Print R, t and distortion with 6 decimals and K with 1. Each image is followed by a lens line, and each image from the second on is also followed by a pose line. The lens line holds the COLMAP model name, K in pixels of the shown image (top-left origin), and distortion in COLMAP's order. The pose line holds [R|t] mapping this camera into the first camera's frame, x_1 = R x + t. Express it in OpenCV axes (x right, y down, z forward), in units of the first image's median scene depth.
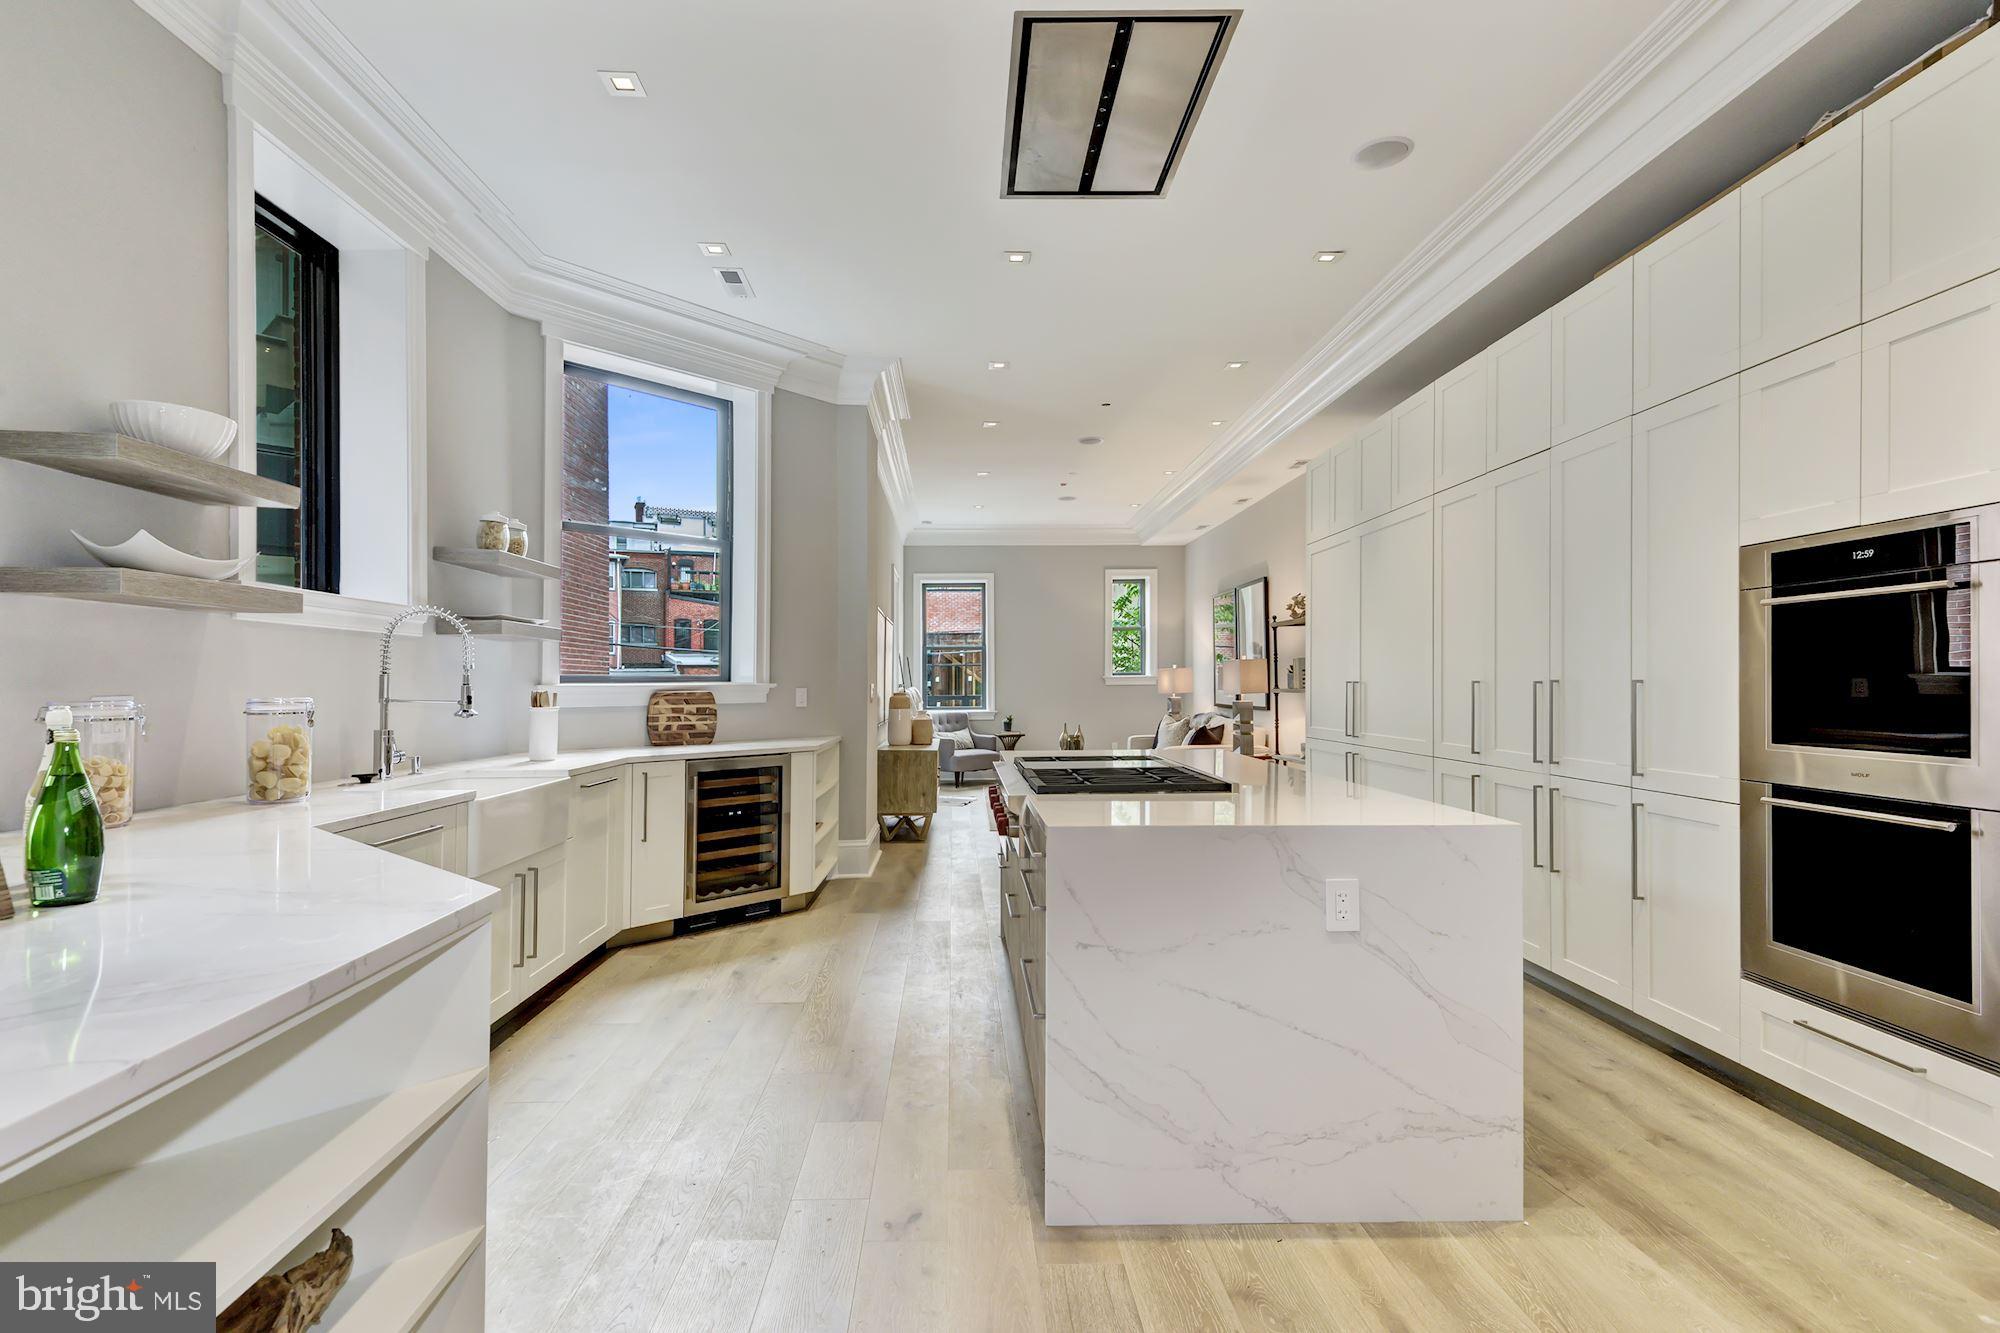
lens RADIAL K [[970.9, 0, 955.2], [0, 970.9, 682.6], [0, 0, 1]] dist [0.023605, -0.008364]
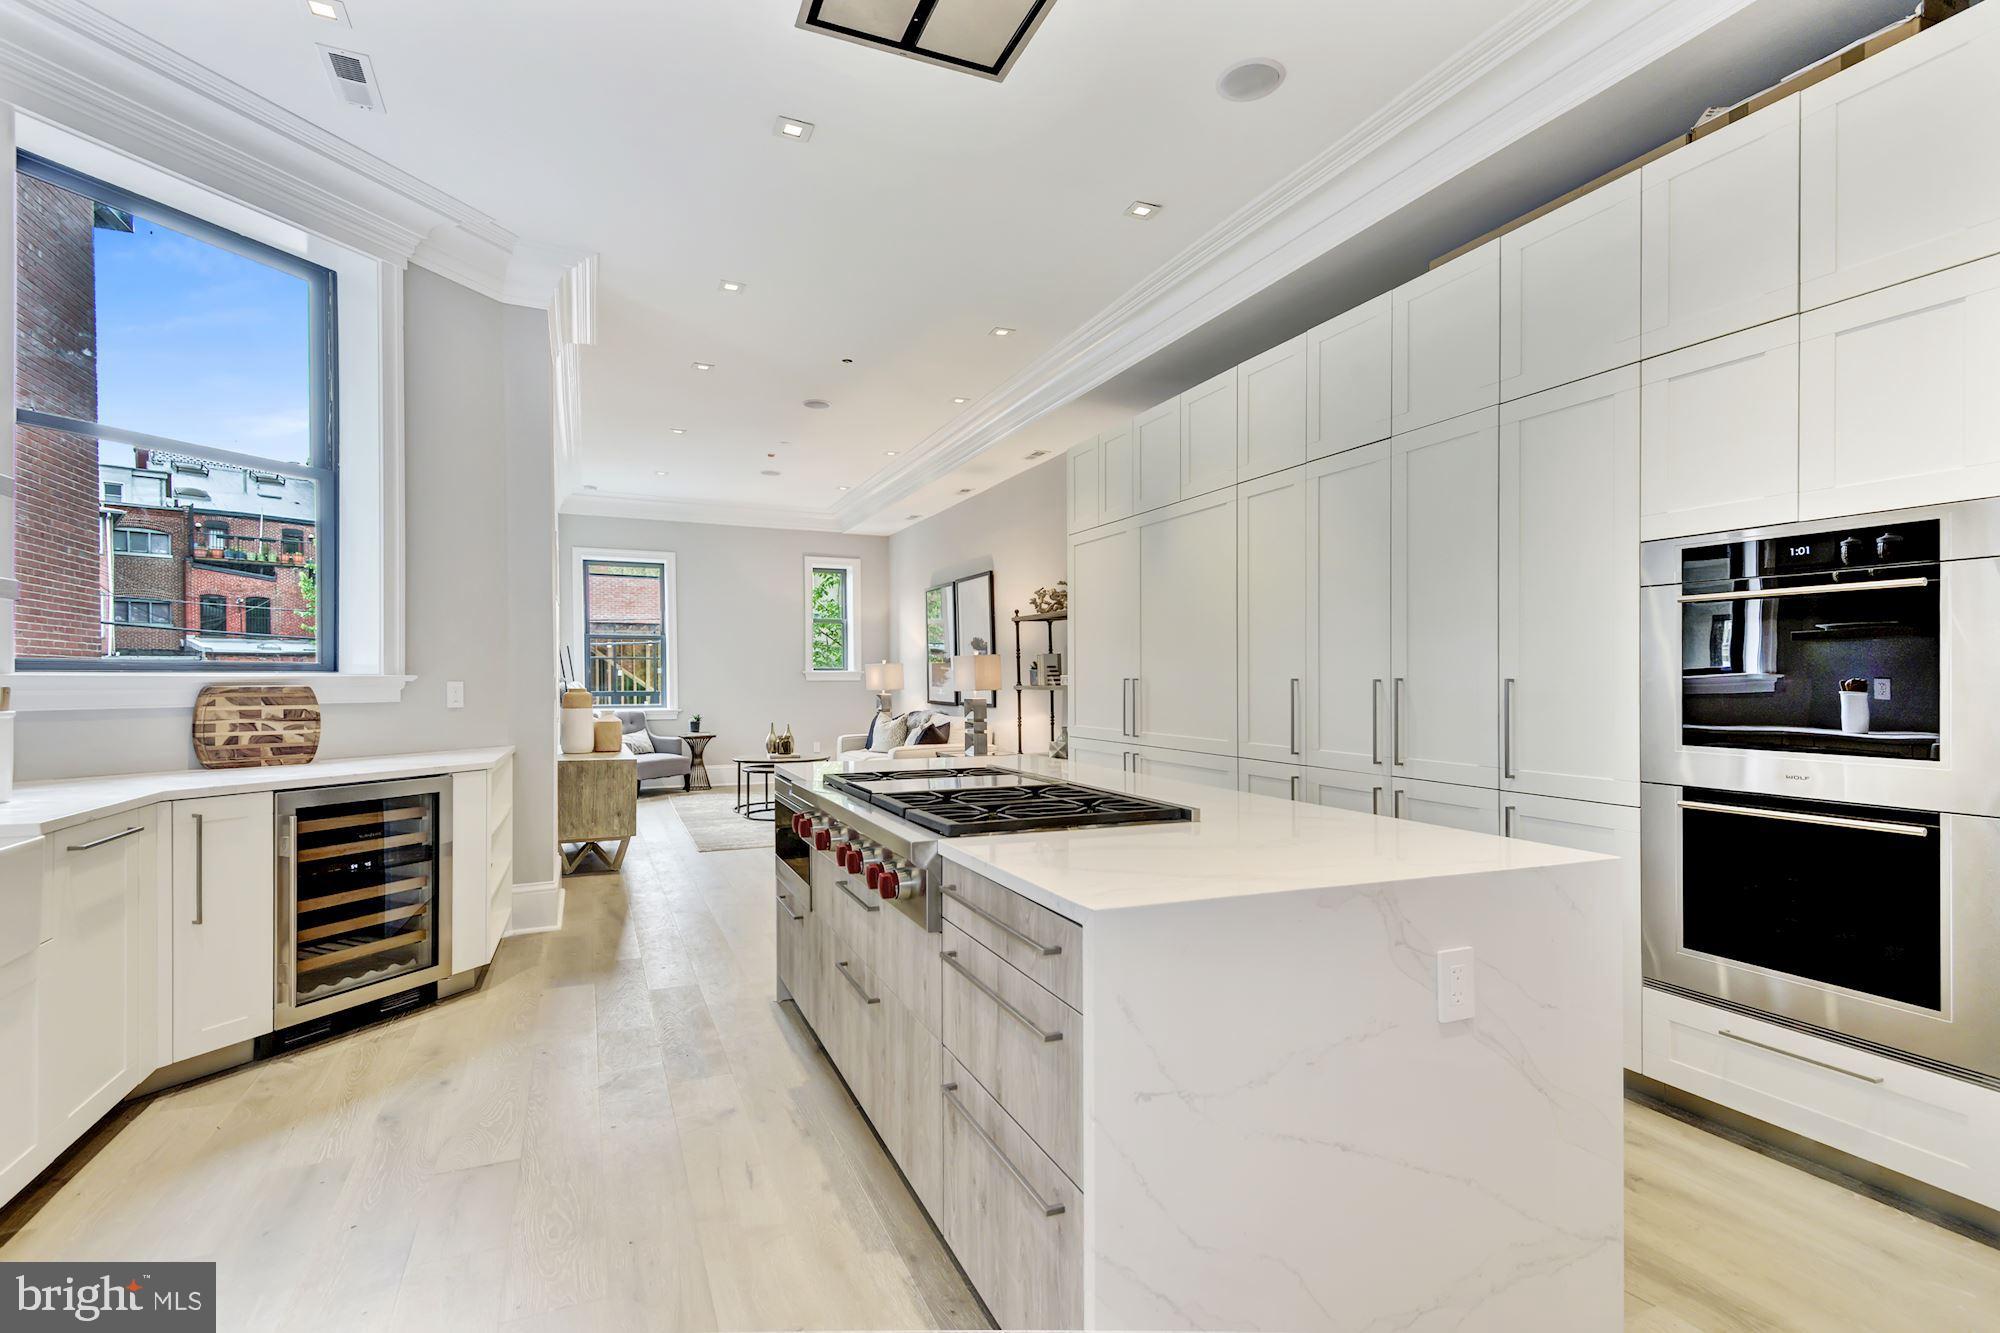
lens RADIAL K [[970.9, 0, 1016.9], [0, 970.9, 700.7], [0, 0, 1]] dist [0.023605, -0.008364]
pose [[0.916374, -0.001606, 0.400321, -0.076804], [-0.007418, 0.999752, 0.020992, 0.001114], [-0.400255, -0.022206, 0.916135, 0.180423]]
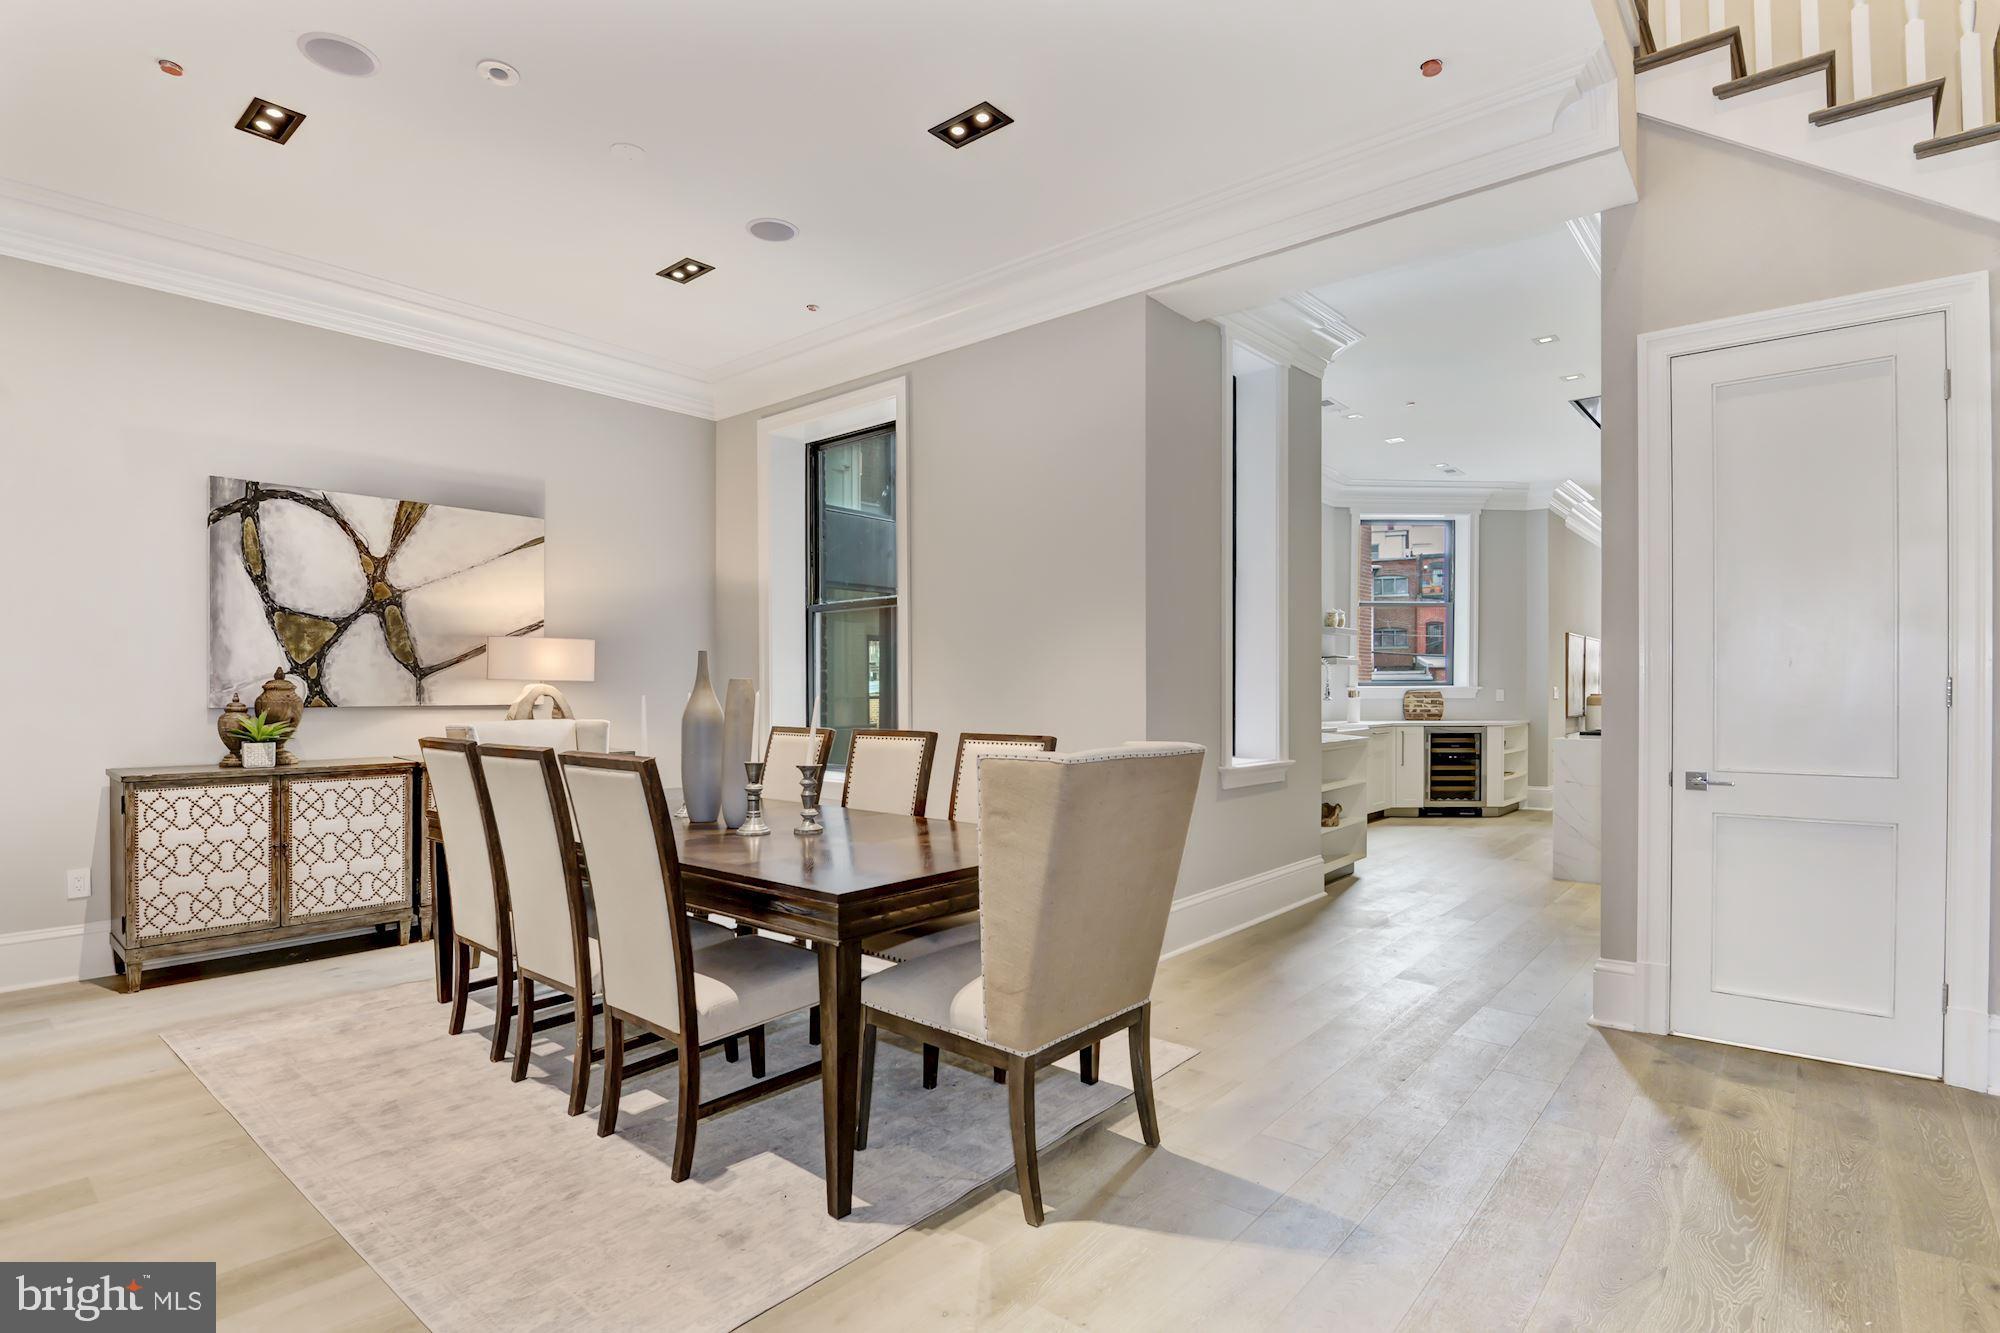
lens RADIAL K [[970.9, 0, 1008.9], [0, 970.9, 685.2], [0, 0, 1]] dist [0.023605, -0.008364]
pose [[0.773317, -0.000854, -0.634019, 0.288917], [0.001318, 0.999999, 0.000261, -0.003770], [0.634018, -0.001038, 0.773317, -0.942972]]
